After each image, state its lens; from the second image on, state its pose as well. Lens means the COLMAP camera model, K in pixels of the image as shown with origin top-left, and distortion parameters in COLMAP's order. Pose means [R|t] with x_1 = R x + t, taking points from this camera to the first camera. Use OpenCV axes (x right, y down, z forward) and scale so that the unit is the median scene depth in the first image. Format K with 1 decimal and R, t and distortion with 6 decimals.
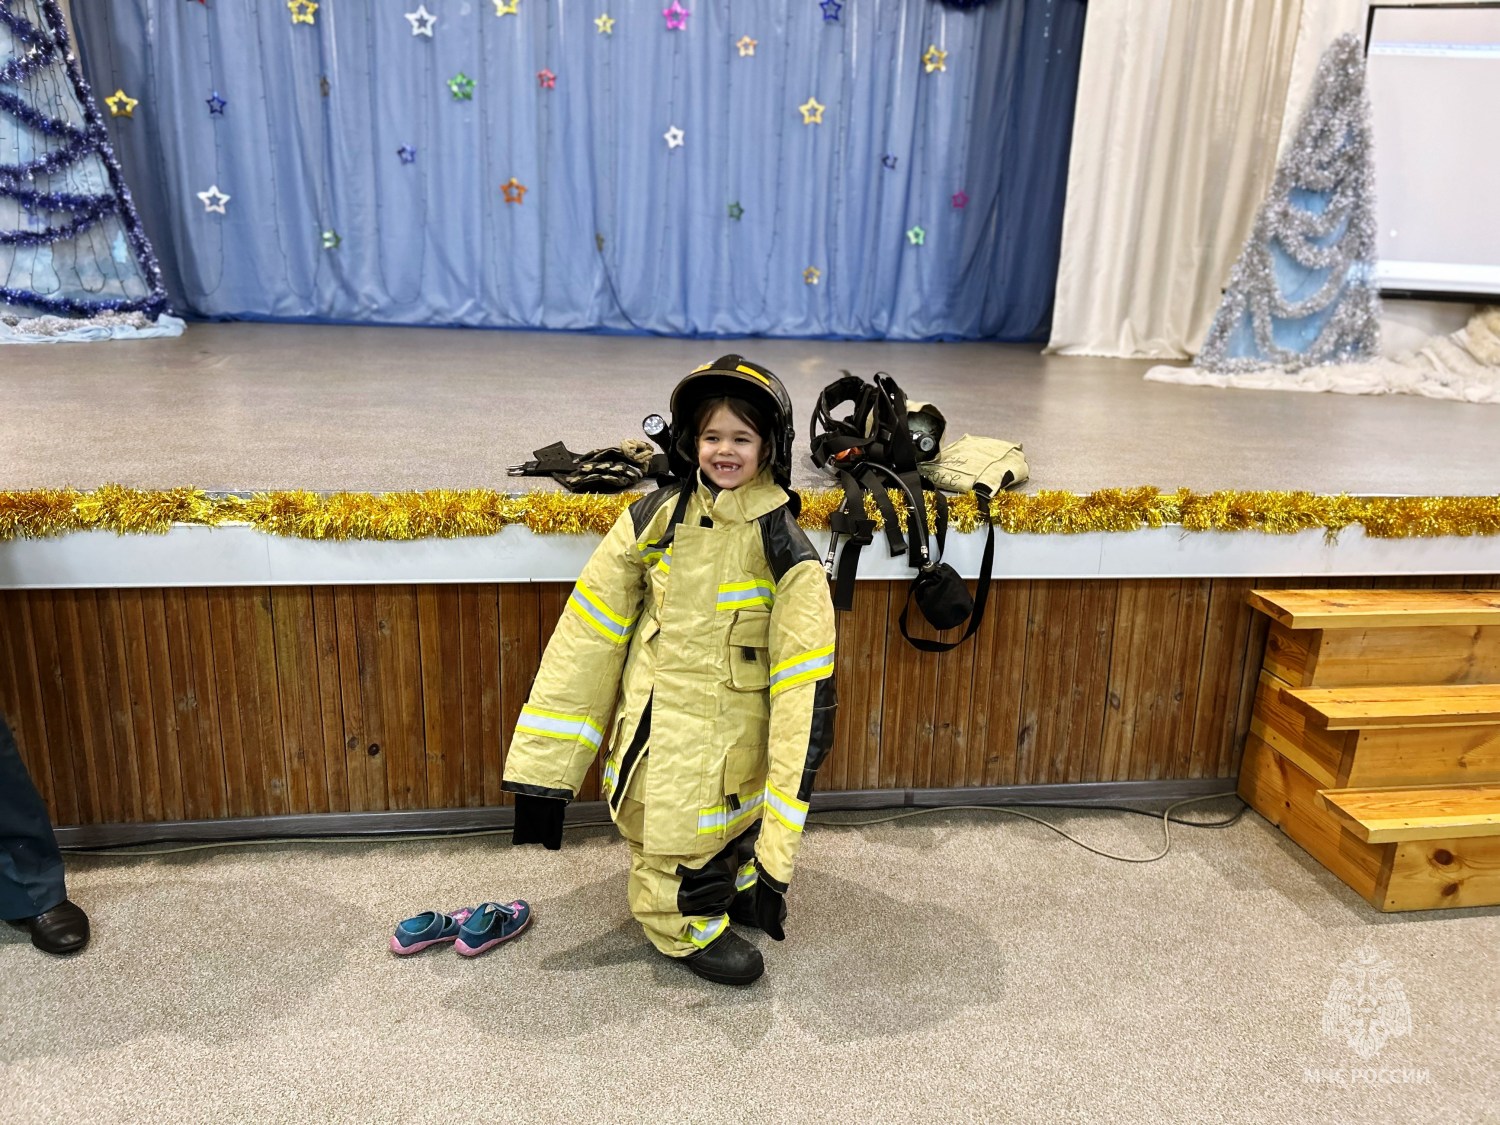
lens RADIAL K [[1125.8, 0, 750.0], [0, 1125.8, 562.5], [0, 0, 1]] dist [0.028955, -0.030300]
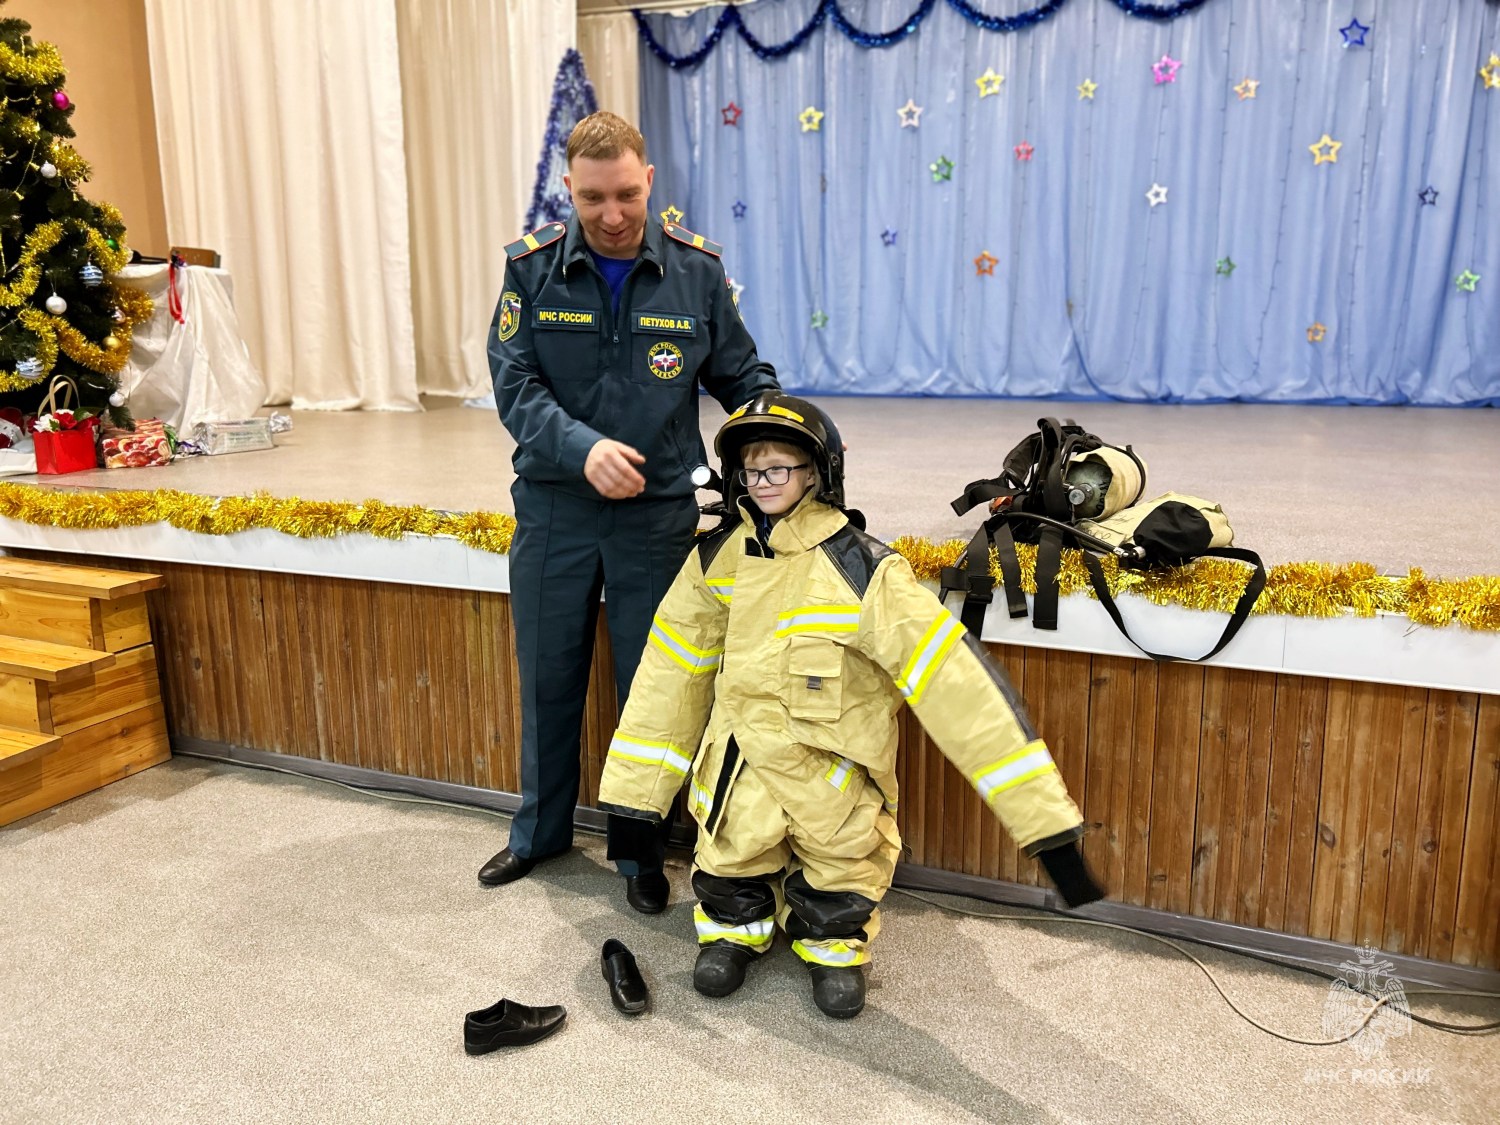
lens RADIAL K [[1125.8, 0, 750.0], [0, 1125.8, 562.5], [0, 0, 1]] dist [0.028955, -0.030300]
pose [[0.854119, 0.065384, -0.515951, 0.156022], [-0.100975, 0.994036, -0.041188, 0.002981], [0.510181, 0.087278, 0.855627, 0.044266]]
